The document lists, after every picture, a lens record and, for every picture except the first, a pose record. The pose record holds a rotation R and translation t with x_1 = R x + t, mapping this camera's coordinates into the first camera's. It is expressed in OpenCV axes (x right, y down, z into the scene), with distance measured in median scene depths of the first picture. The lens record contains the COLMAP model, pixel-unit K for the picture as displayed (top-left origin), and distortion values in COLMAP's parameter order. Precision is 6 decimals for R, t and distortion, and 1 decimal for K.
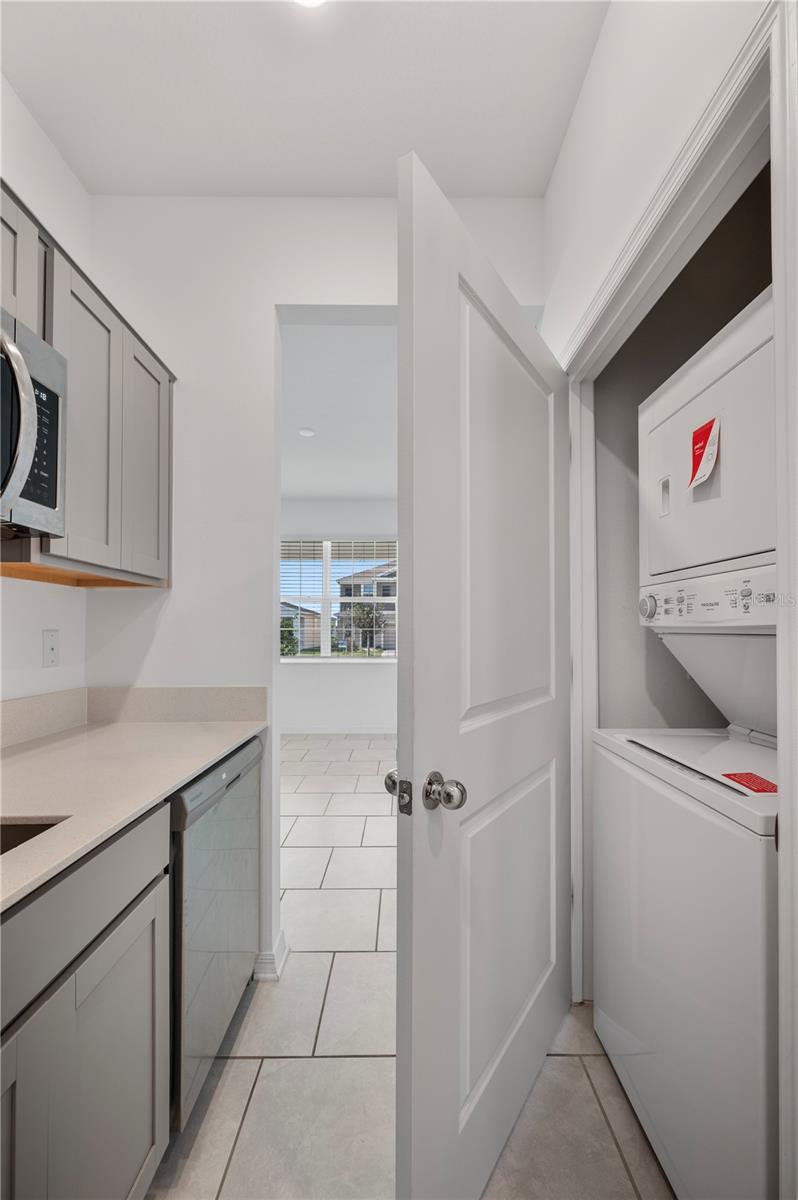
lens RADIAL K [[480.1, 0, 421.2], [0, 480.1, 613.1], [0, 0, 1]] dist [0.000946, -0.000674]
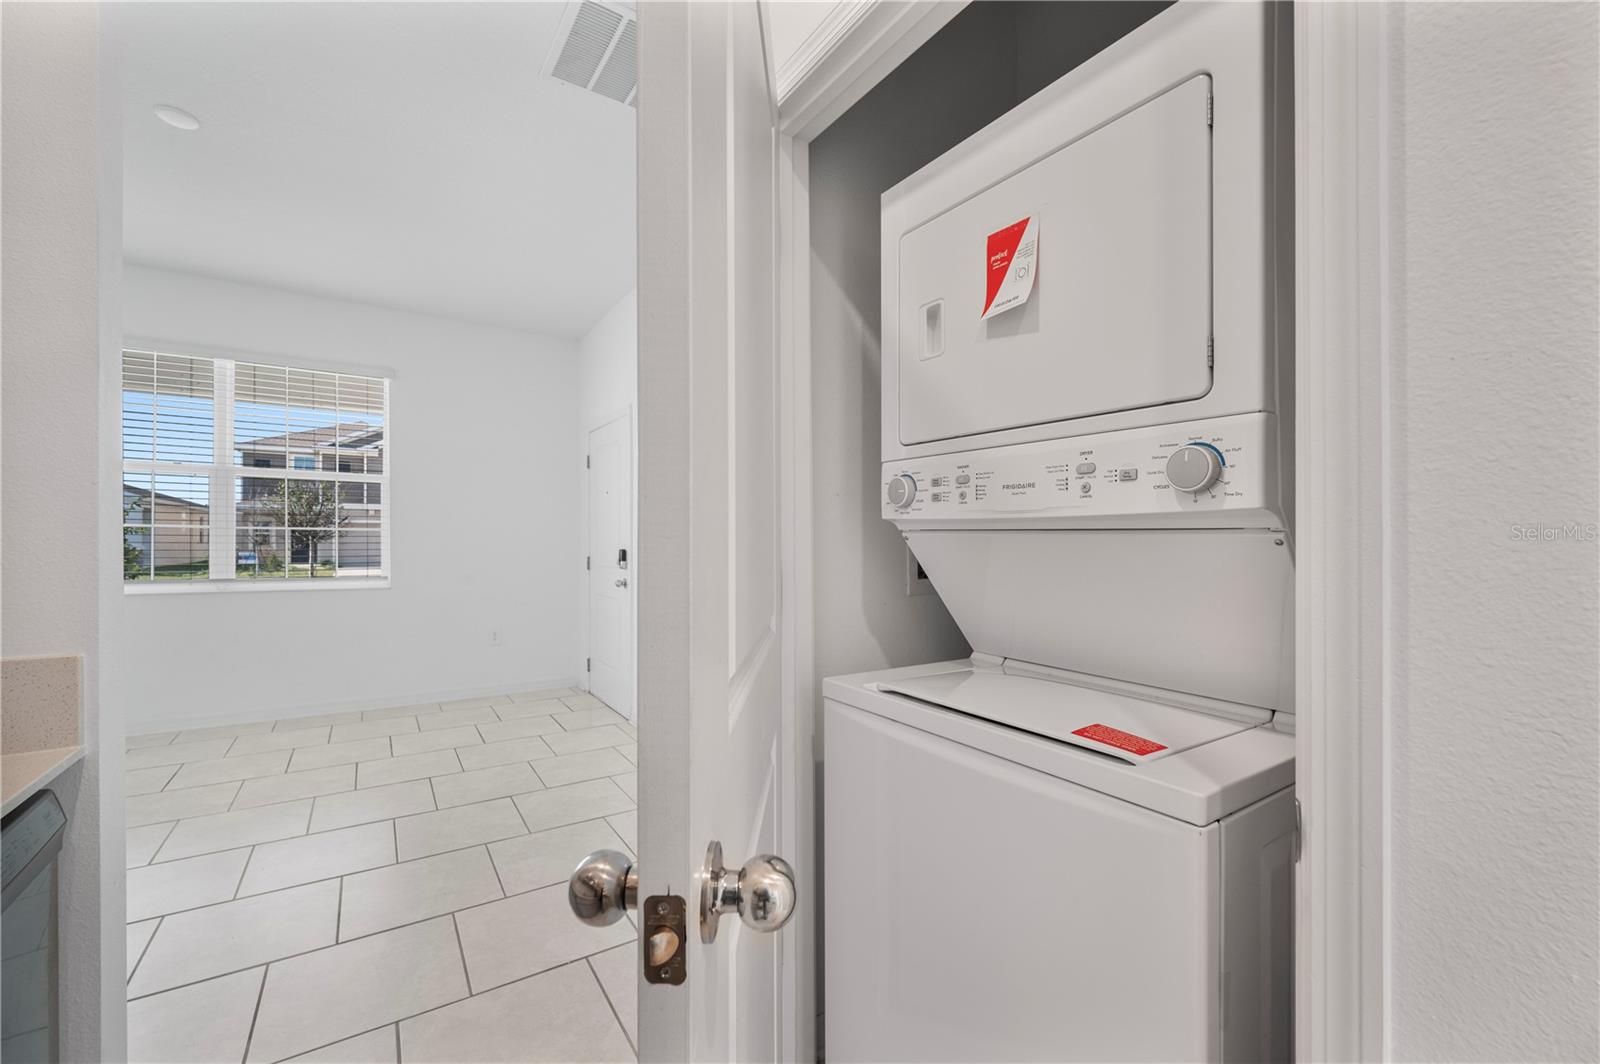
lens RADIAL K [[640.1, 0, 812.0], [0, 640.1, 536.6], [0, 0, 1]] dist [0.000946, -0.000674]
pose [[0.846392, 0.008830, 0.532488, -0.112348], [-0.027463, 0.999256, 0.027084, 0.029718], [-0.531852, -0.037547, 0.846004, 0.291576]]
